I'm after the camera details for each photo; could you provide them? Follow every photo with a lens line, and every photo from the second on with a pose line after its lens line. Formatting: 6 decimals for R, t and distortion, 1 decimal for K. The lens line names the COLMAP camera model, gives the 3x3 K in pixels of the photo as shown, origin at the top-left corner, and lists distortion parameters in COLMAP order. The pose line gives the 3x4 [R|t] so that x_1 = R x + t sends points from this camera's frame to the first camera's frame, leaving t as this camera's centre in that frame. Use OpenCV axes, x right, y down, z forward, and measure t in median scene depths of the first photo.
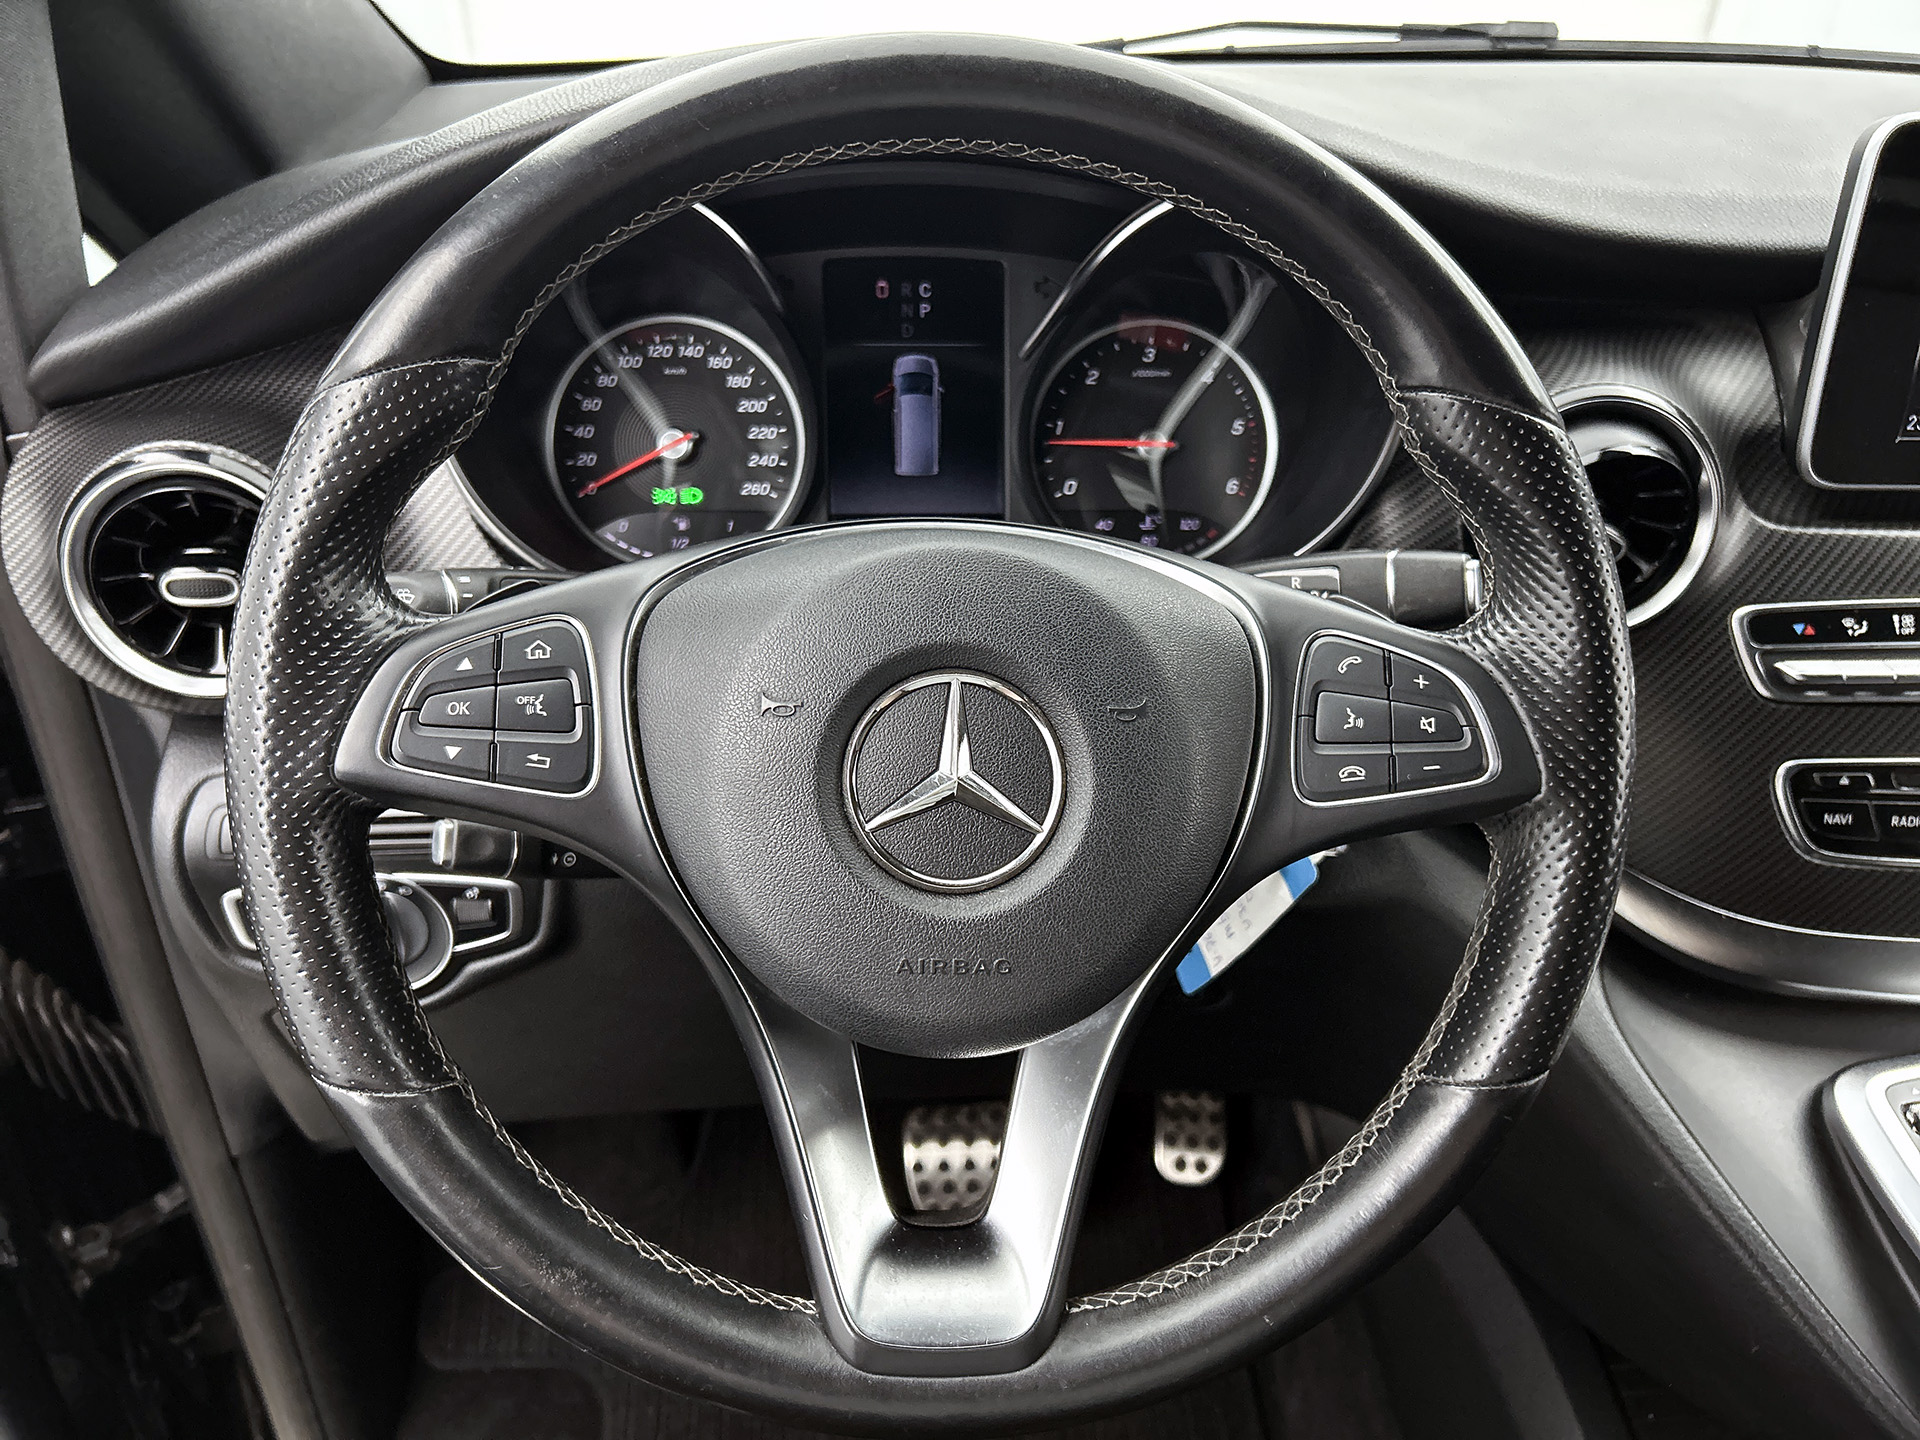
lens RADIAL K [[1472.8, 0, 958.6], [0, 1472.8, 721.6], [0, 0, 1]] dist [0.043448, -0.043748]
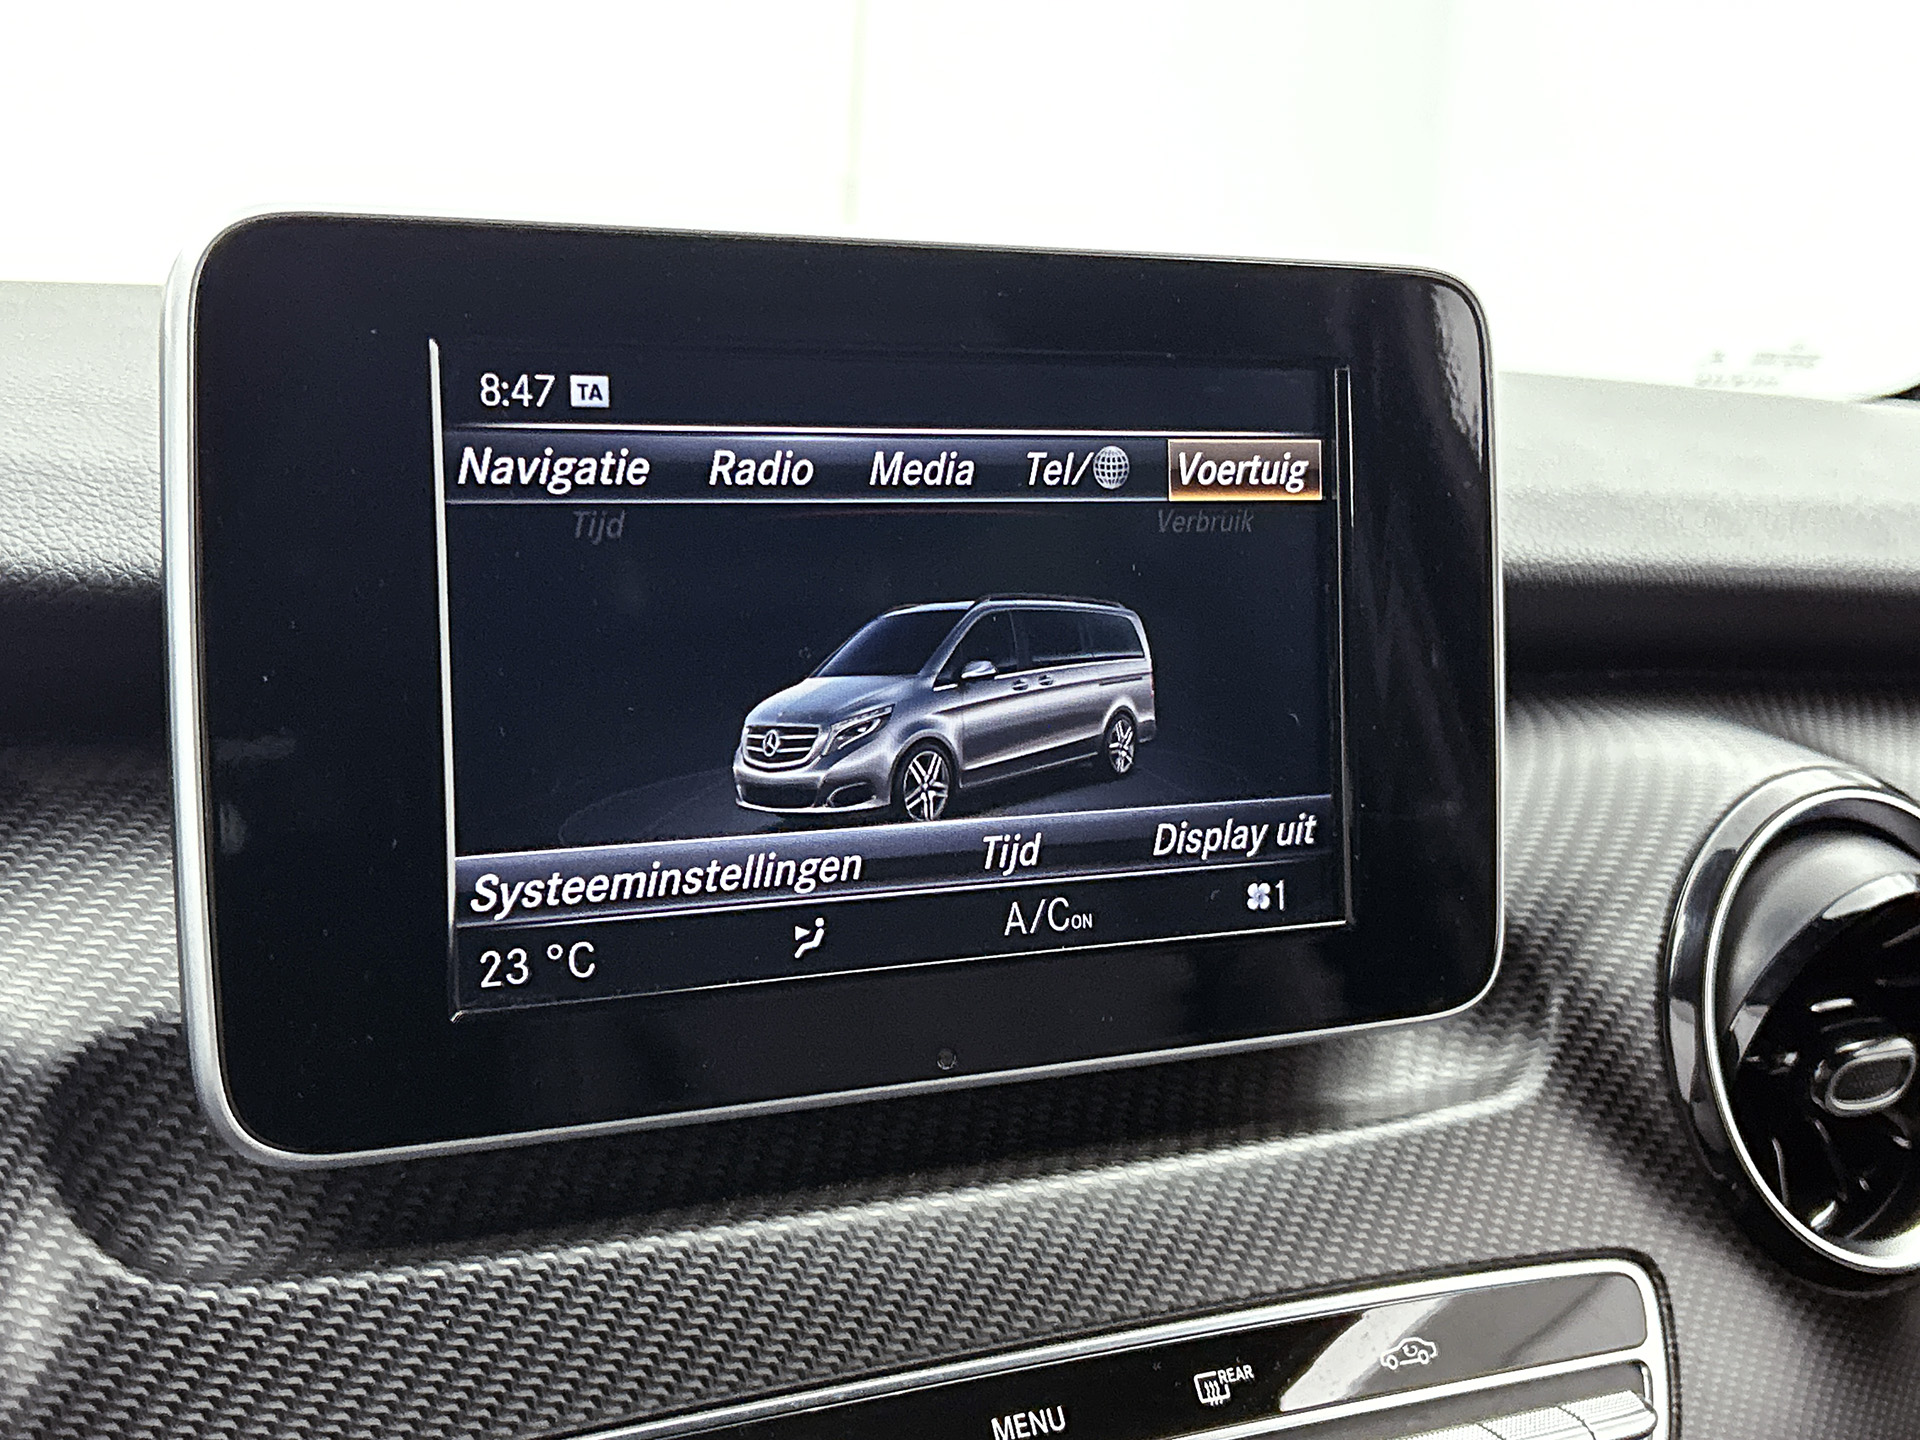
lens RADIAL K [[2579.3, 0, 959.2], [0, 2579.3, 724.2], [0, 0, 1]] dist [0.063409, 0.000000]
pose [[0.910608, -0.056686, 0.409366, 0.424592], [0.191570, 0.935597, -0.296580, -0.034535], [-0.366190, 0.348490, 0.862821, 0.315011]]
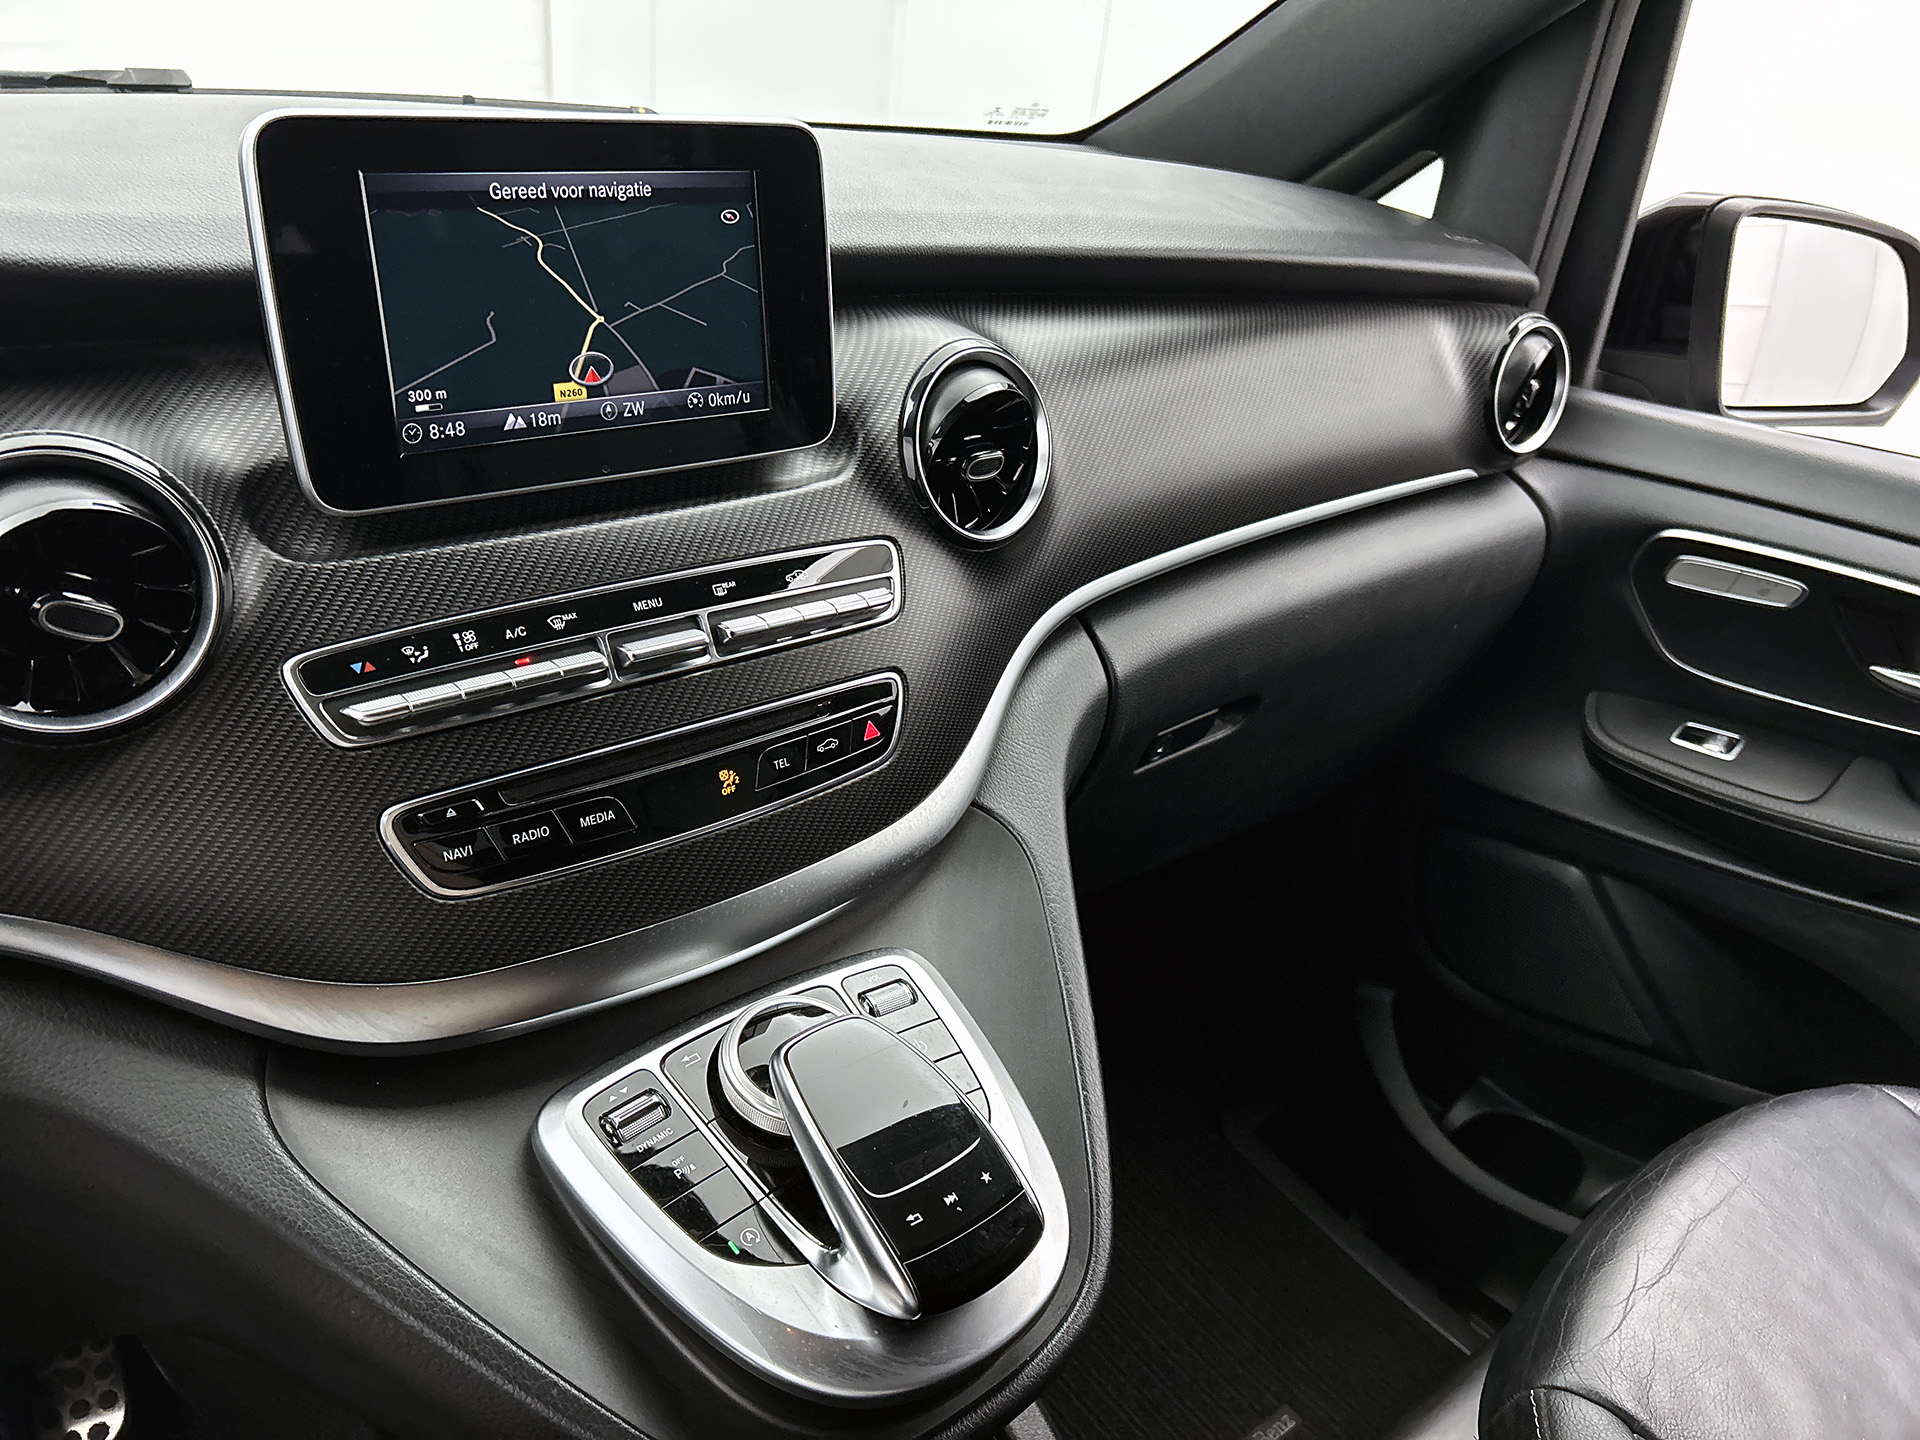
lens RADIAL K [[1472.8, 0, 951.5], [0, 1472.8, 713.8], [0, 0, 1]] dist [0.043448, -0.043748]
pose [[0.808569, -0.224812, 0.543760, 0.317607], [0.256572, 0.966357, 0.018010, 0.038941], [-0.529516, 0.124951, 0.839047, 0.030053]]
